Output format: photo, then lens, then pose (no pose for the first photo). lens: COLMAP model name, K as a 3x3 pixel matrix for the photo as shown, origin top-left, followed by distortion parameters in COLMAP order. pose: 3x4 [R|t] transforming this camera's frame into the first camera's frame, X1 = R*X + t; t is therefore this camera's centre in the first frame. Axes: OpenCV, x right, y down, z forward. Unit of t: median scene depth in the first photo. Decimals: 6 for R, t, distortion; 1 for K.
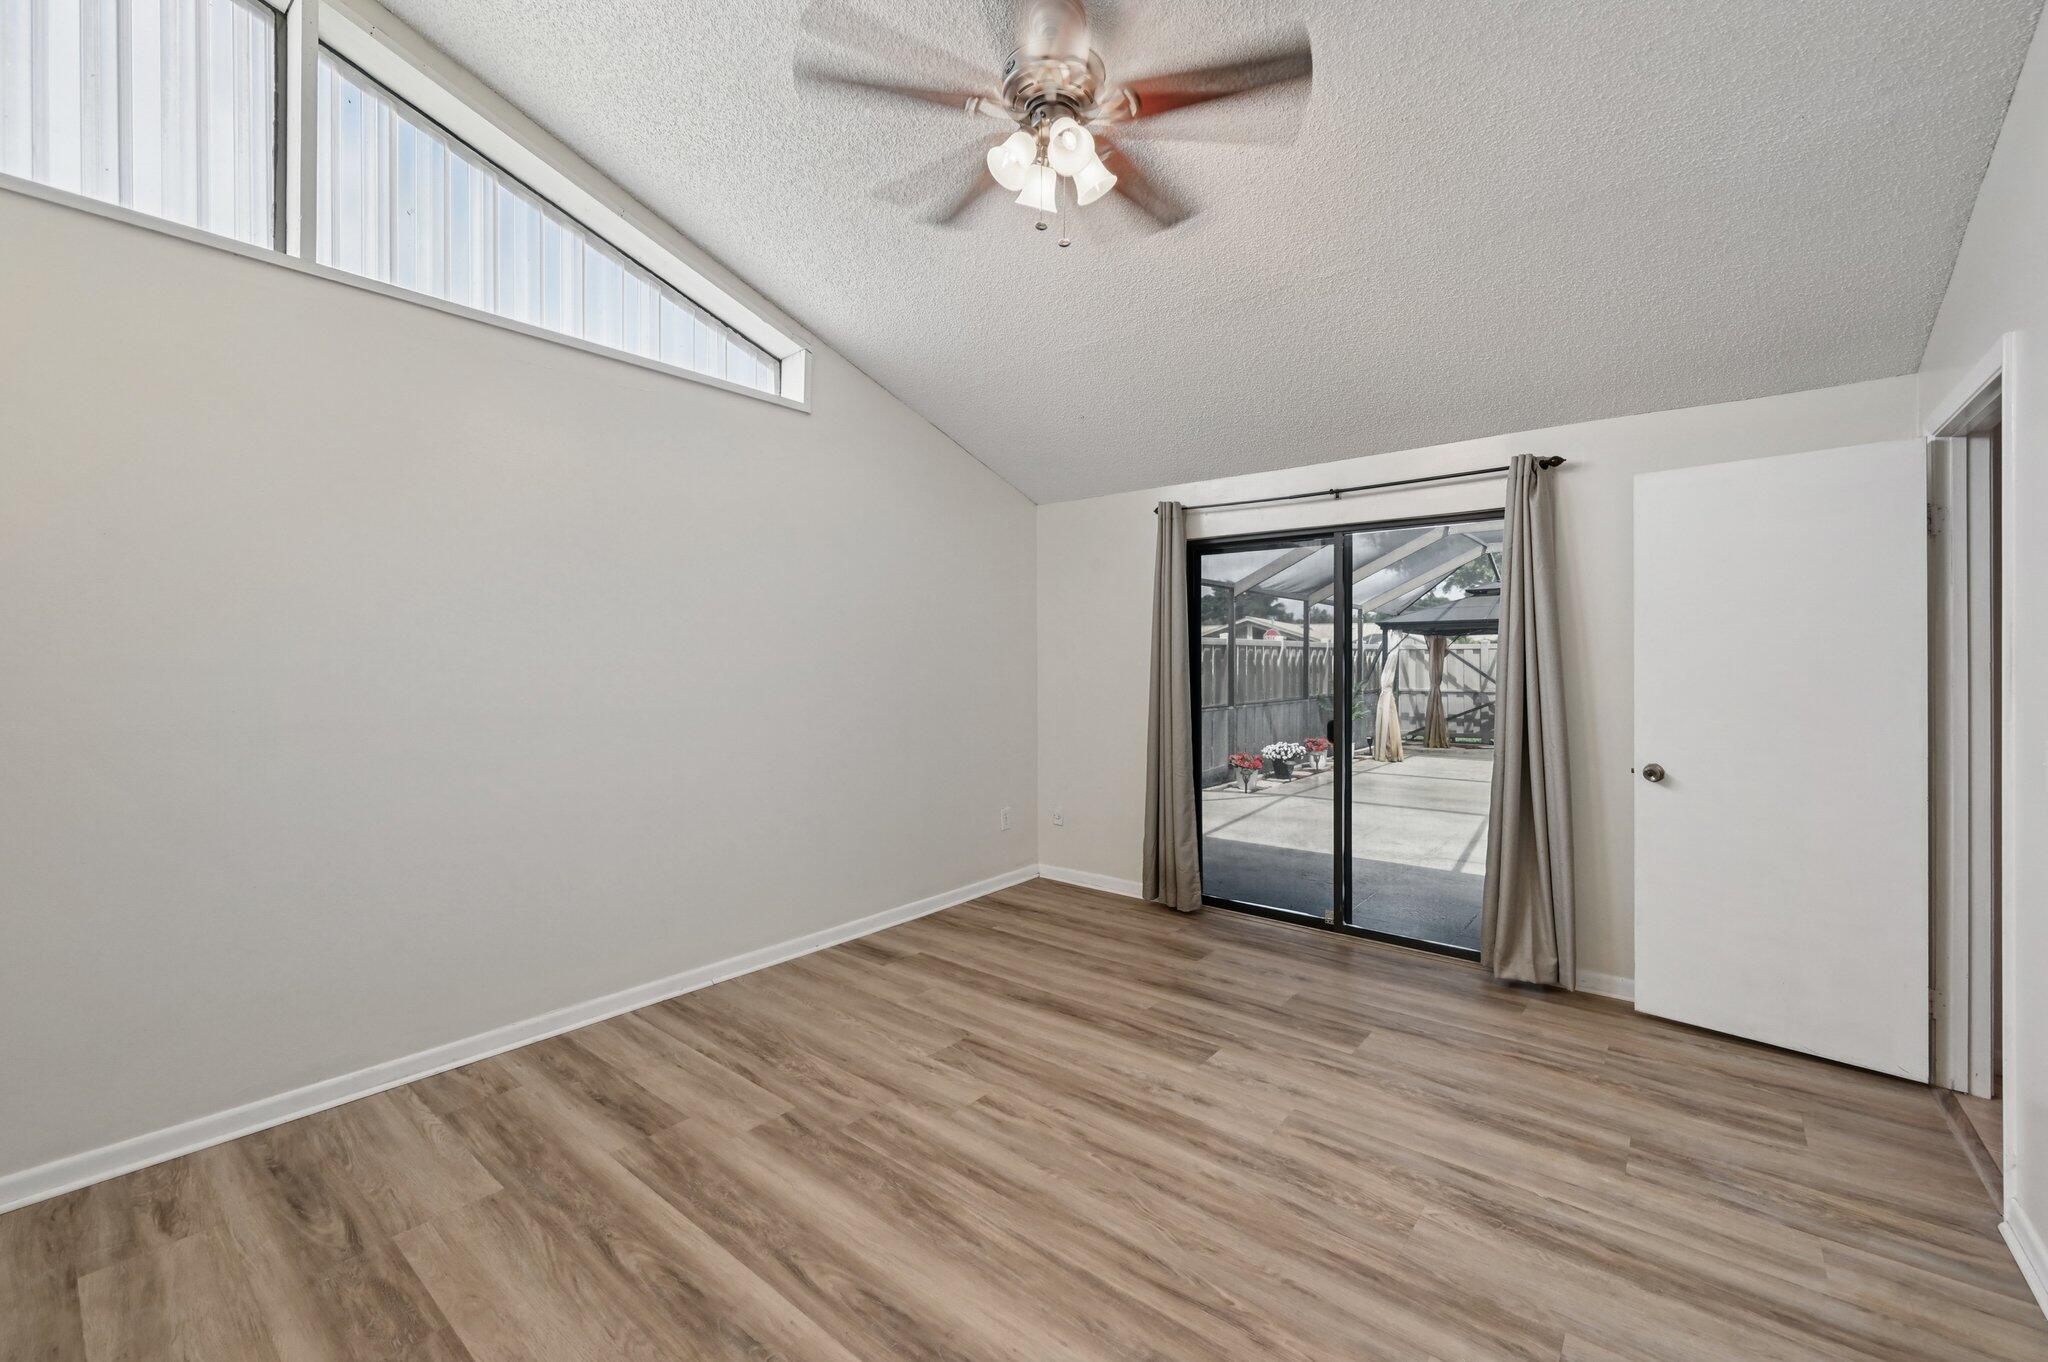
lens RADIAL K [[851.4, 0, 1068.2], [0, 851.4, 665.2], [0, 0, 1]] dist [-0.000403, 0.000239]
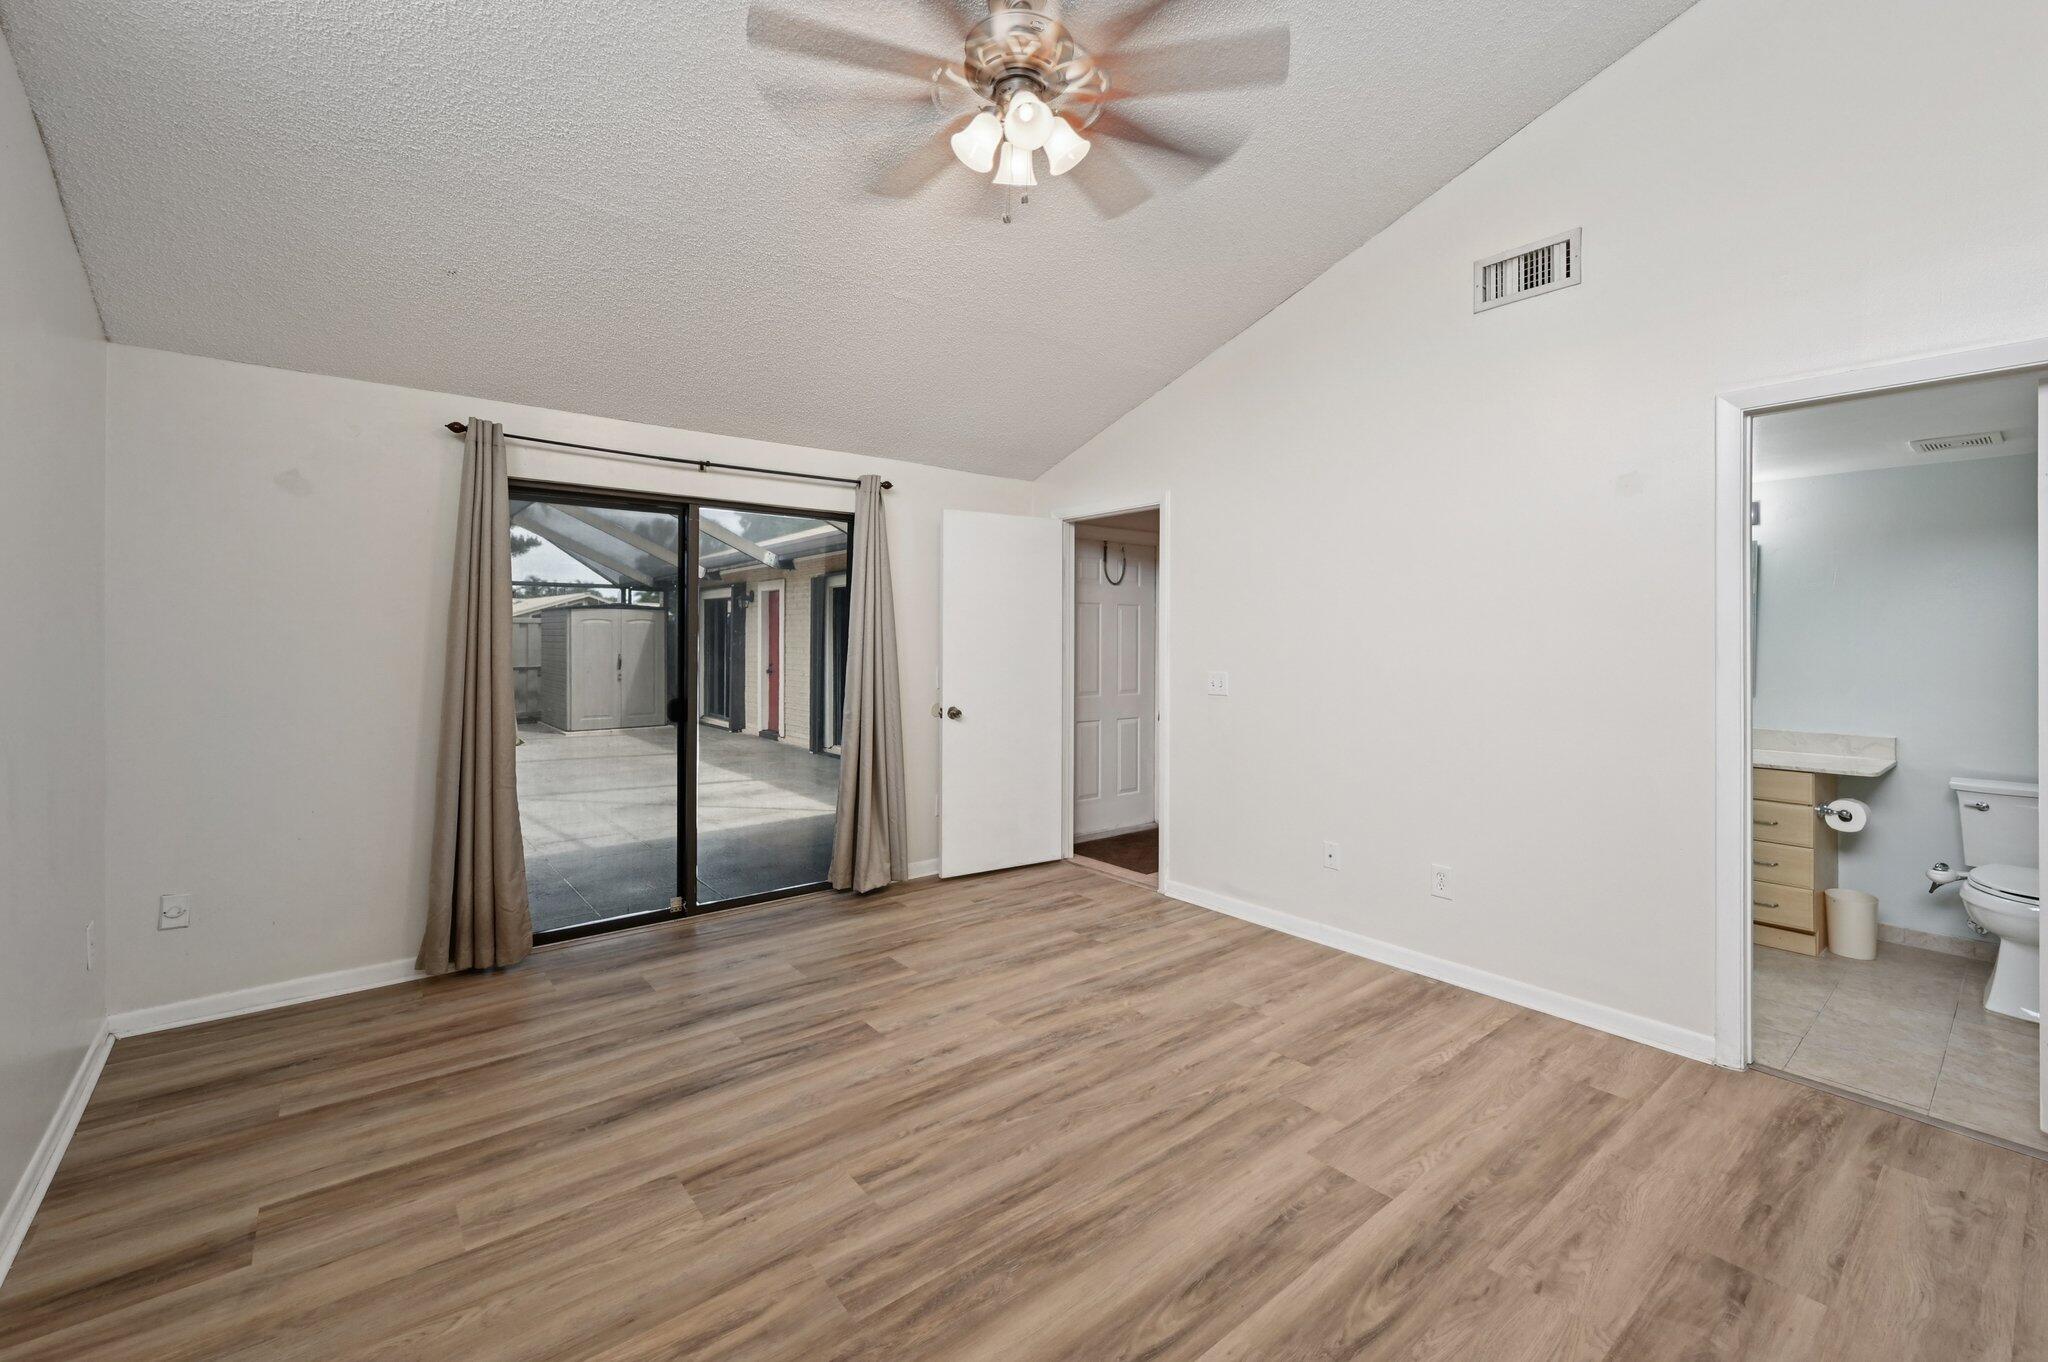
lens RADIAL K [[824.1, 0, 1025.5], [0, 824.1, 632.4], [0, 0, 1]] dist [-0.000879, -0.000096]
pose [[0.230636, 0.006456, 0.973019, -0.734809], [0.001616, 0.999974, -0.007017, -0.003192], [-0.973039, 0.003191, 0.230620, 0.590706]]
